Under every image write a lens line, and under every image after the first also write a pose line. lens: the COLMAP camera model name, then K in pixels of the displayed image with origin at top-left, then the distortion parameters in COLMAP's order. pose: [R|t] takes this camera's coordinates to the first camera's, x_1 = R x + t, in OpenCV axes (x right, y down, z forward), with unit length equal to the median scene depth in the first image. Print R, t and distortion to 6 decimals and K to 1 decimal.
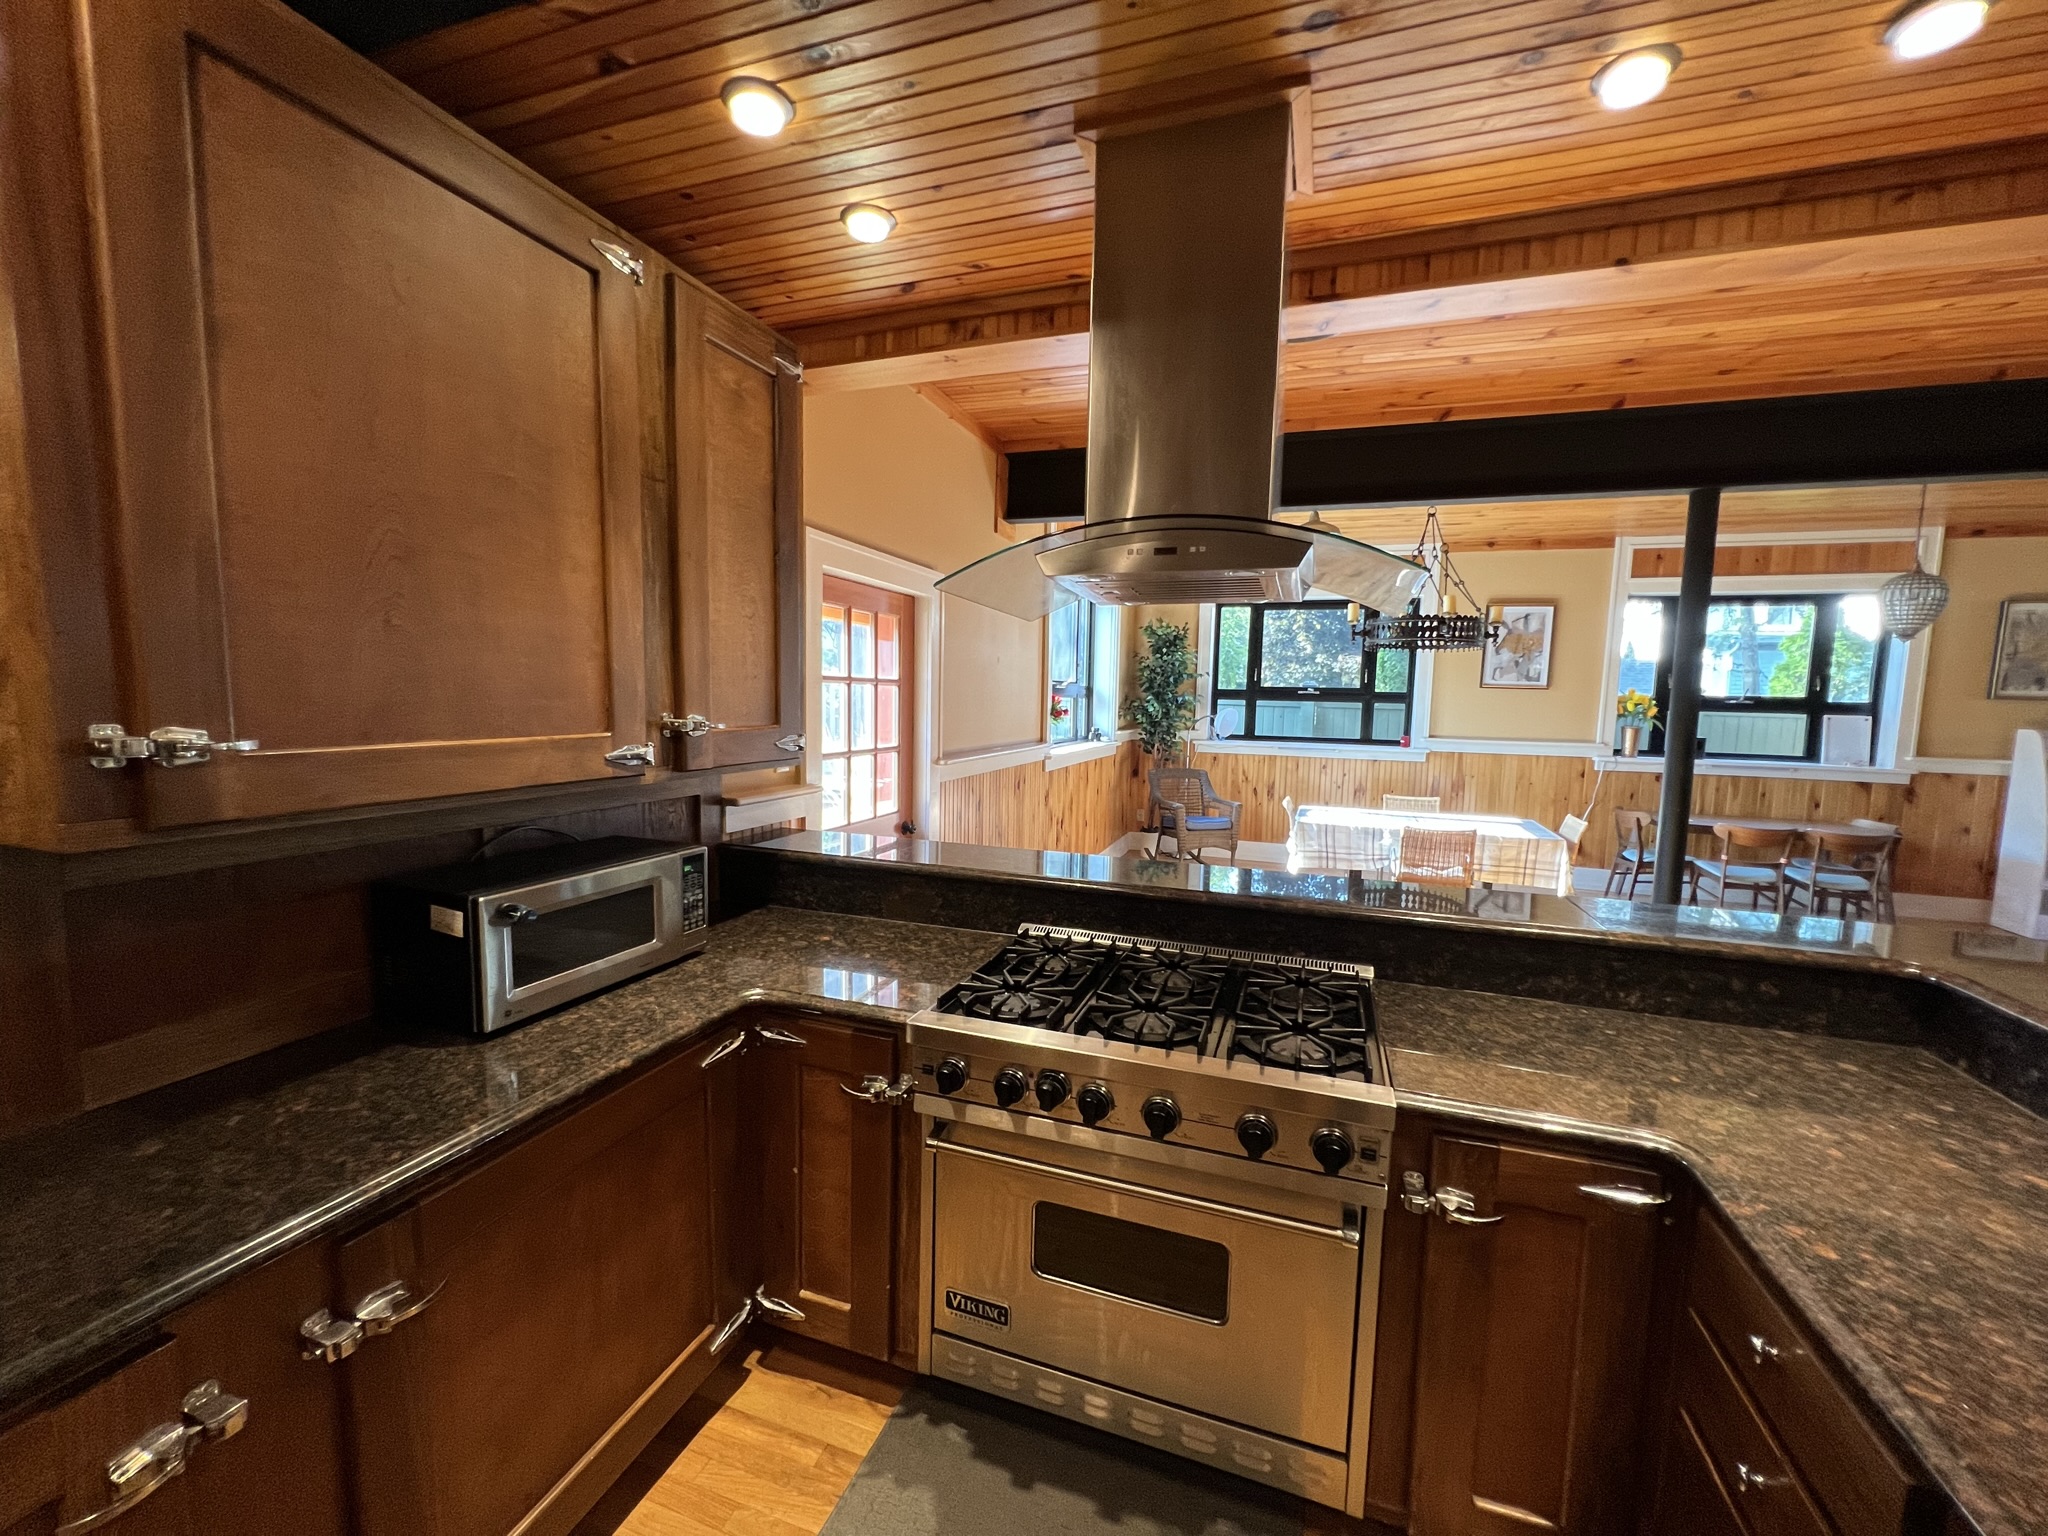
lens RADIAL K [[815.2, 0, 1016.9], [0, 815.2, 769.0], [0, 0, 1]] dist [-0.010000, 0.000077]
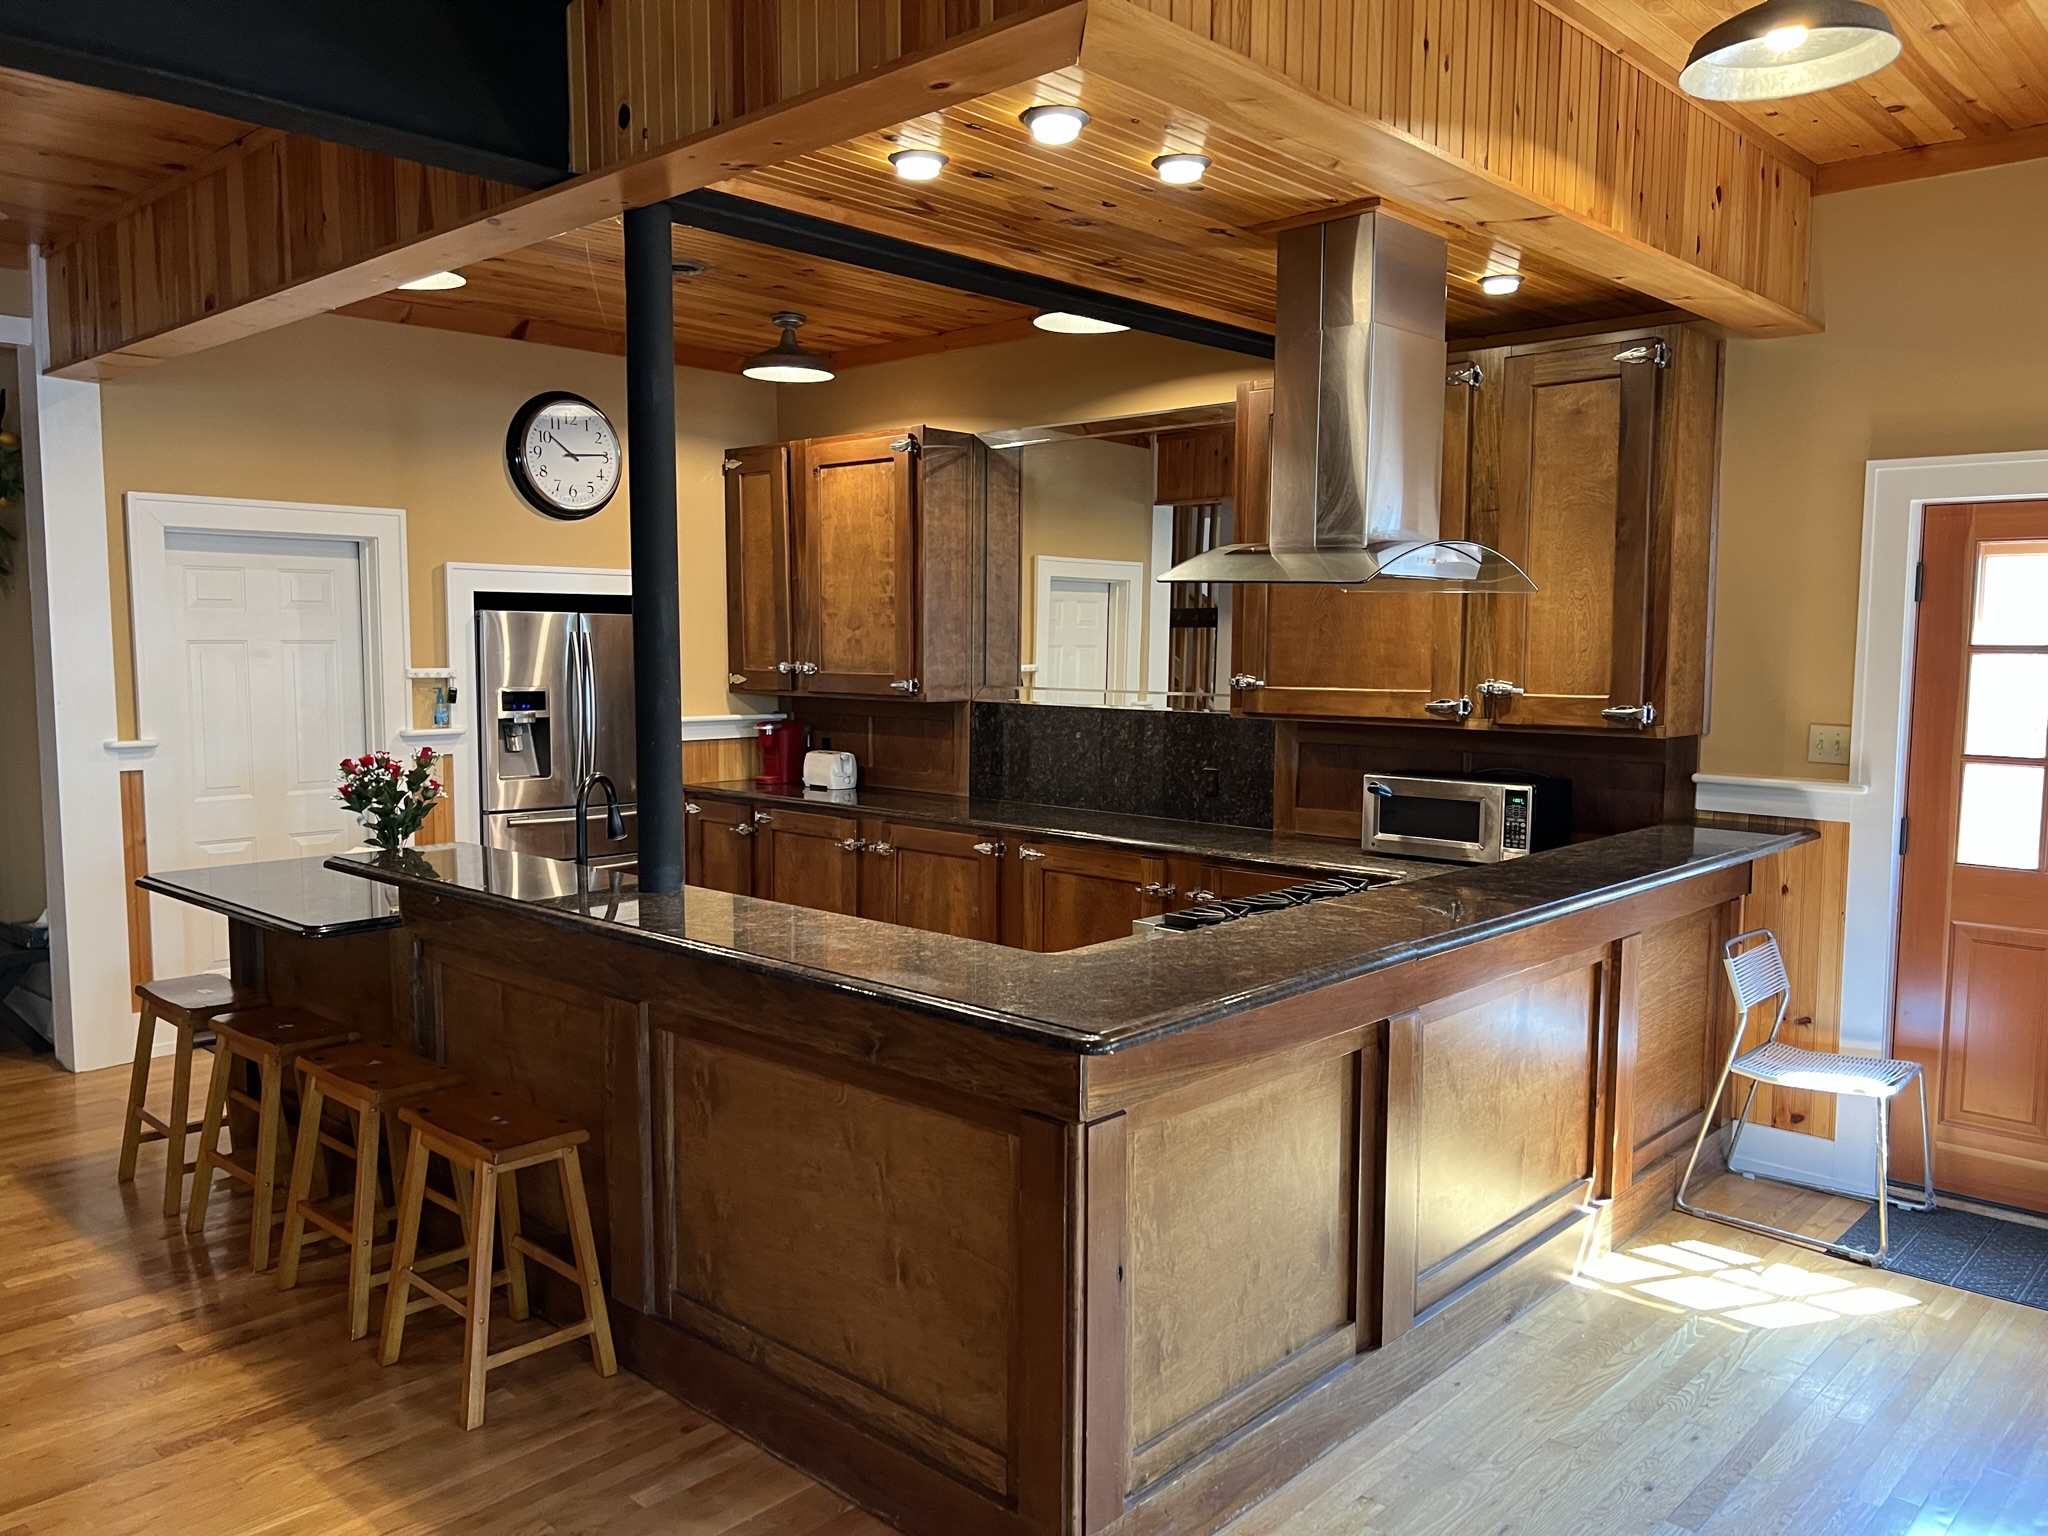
lens RADIAL K [[1536.2, 0, 1023.0], [0, 1536.2, 768.9], [0, 0, 1]] dist [0.022000, -0.003121]
pose [[-0.408132, 0.050258, -0.911539, 1.506603], [-0.099458, 0.990092, 0.099121, -0.067209], [0.907489, 0.131114, -0.399089, 0.910853]]
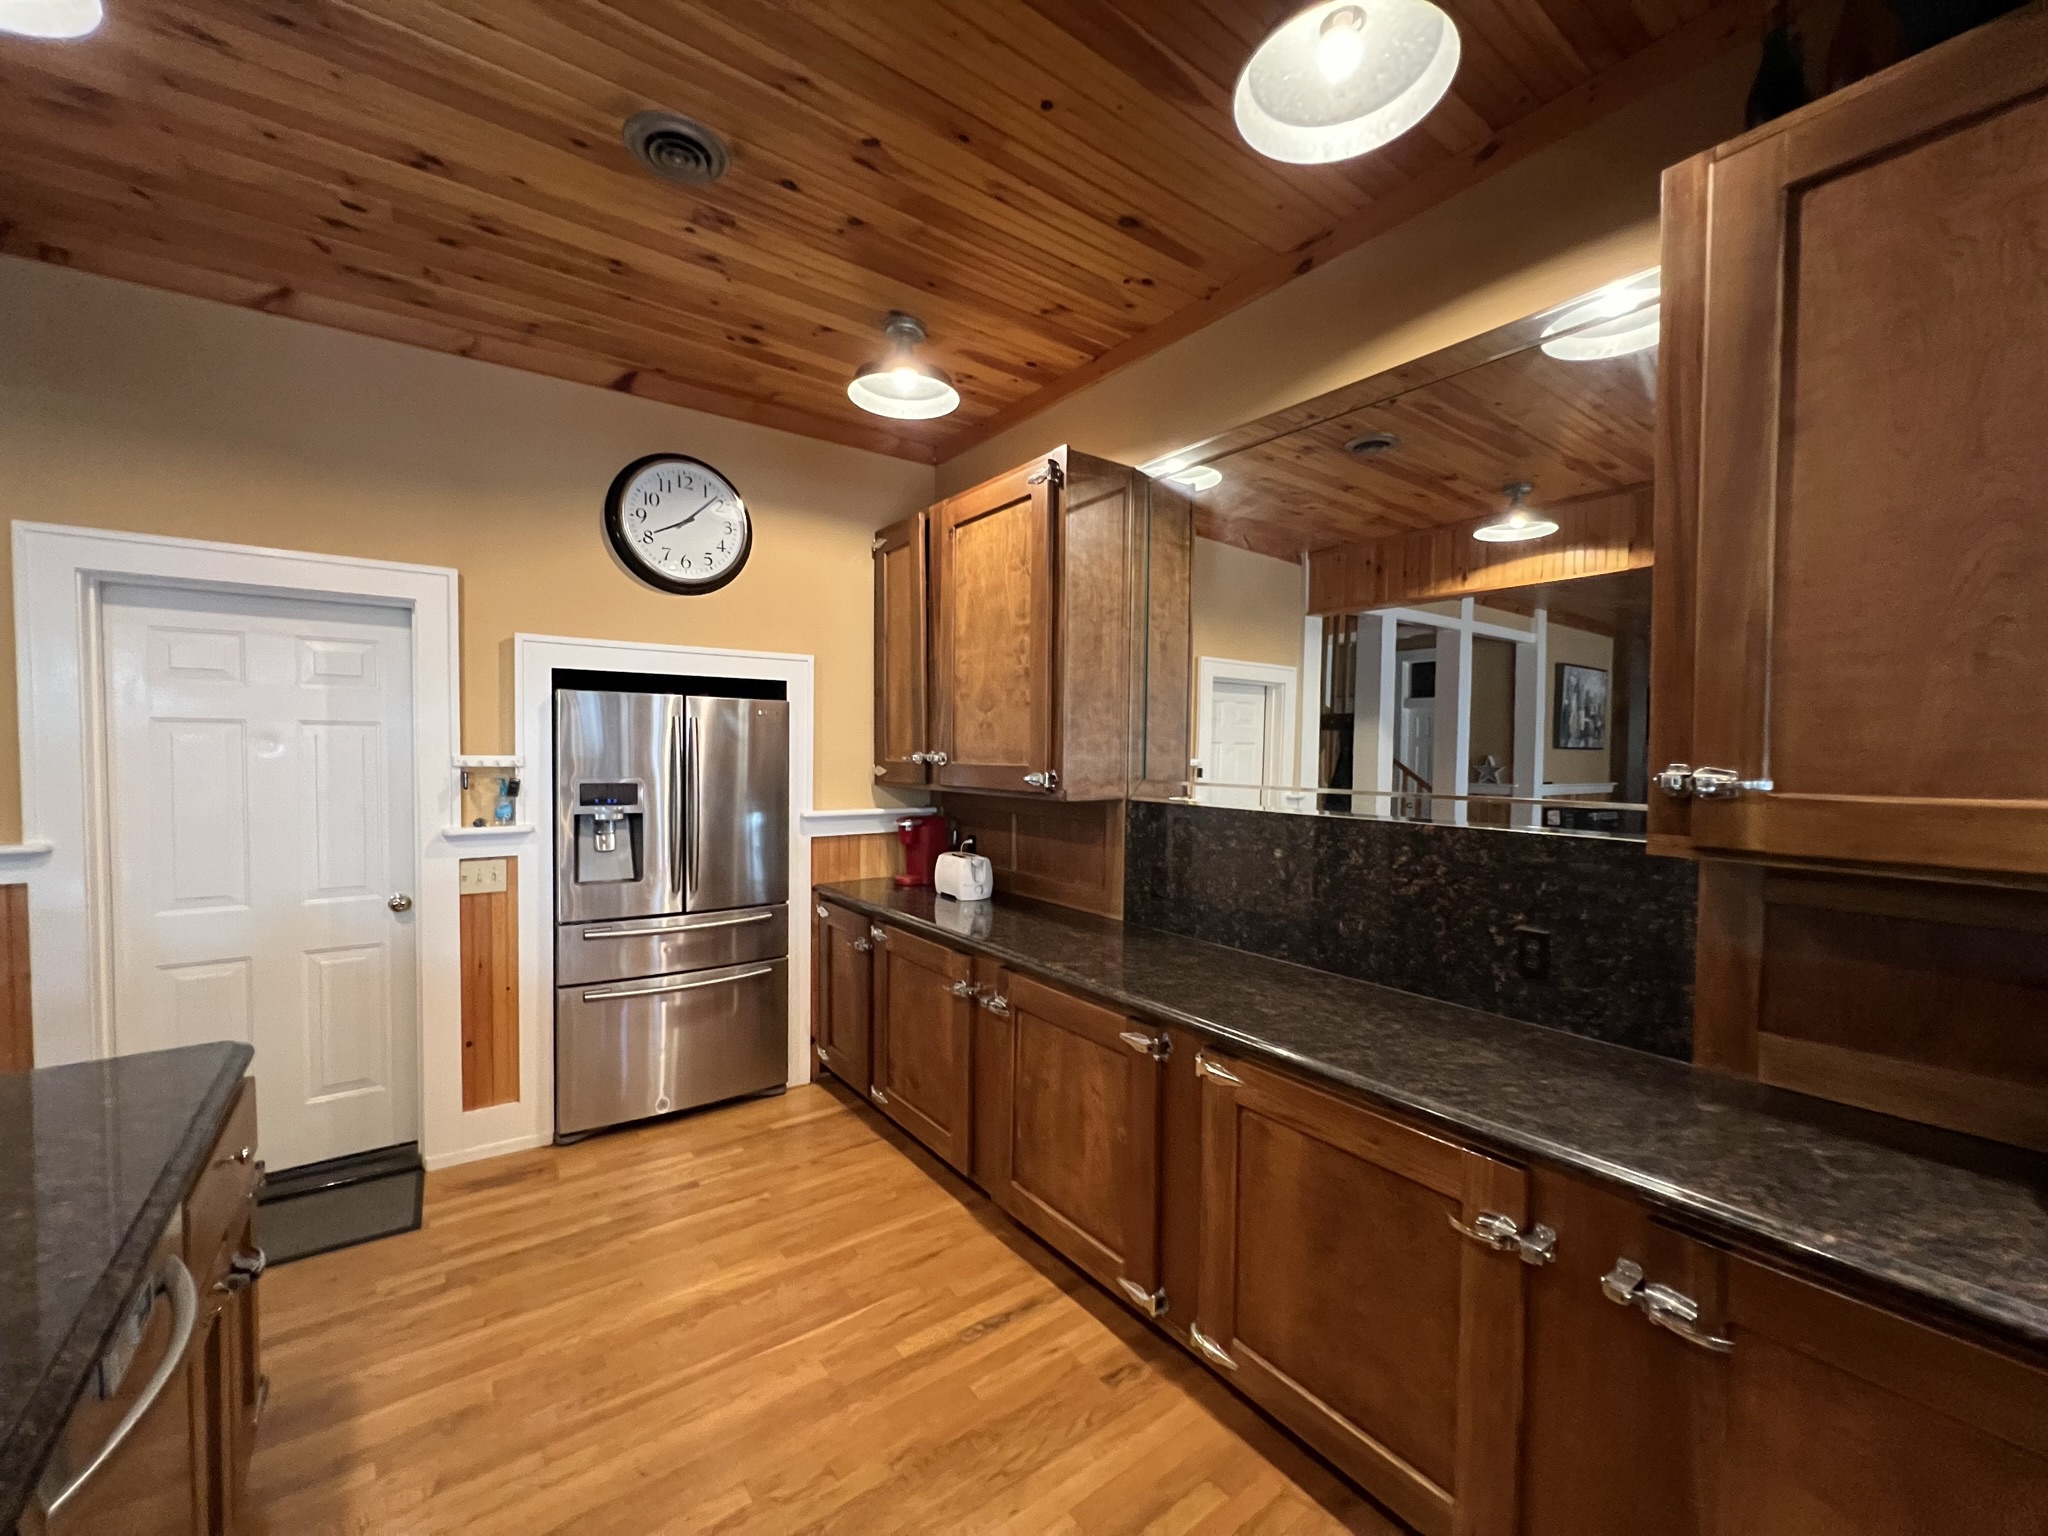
lens RADIAL K [[815.2, 0, 1032.3], [0, 815.2, 774.0], [0, 0, 1]] dist [-0.010000, 0.000077]
pose [[-0.559597, -0.004719, -0.828751, 0.218940], [-0.097520, 0.993412, 0.060191, -0.005537], [0.823007, 0.114502, -0.556371, 0.312976]]
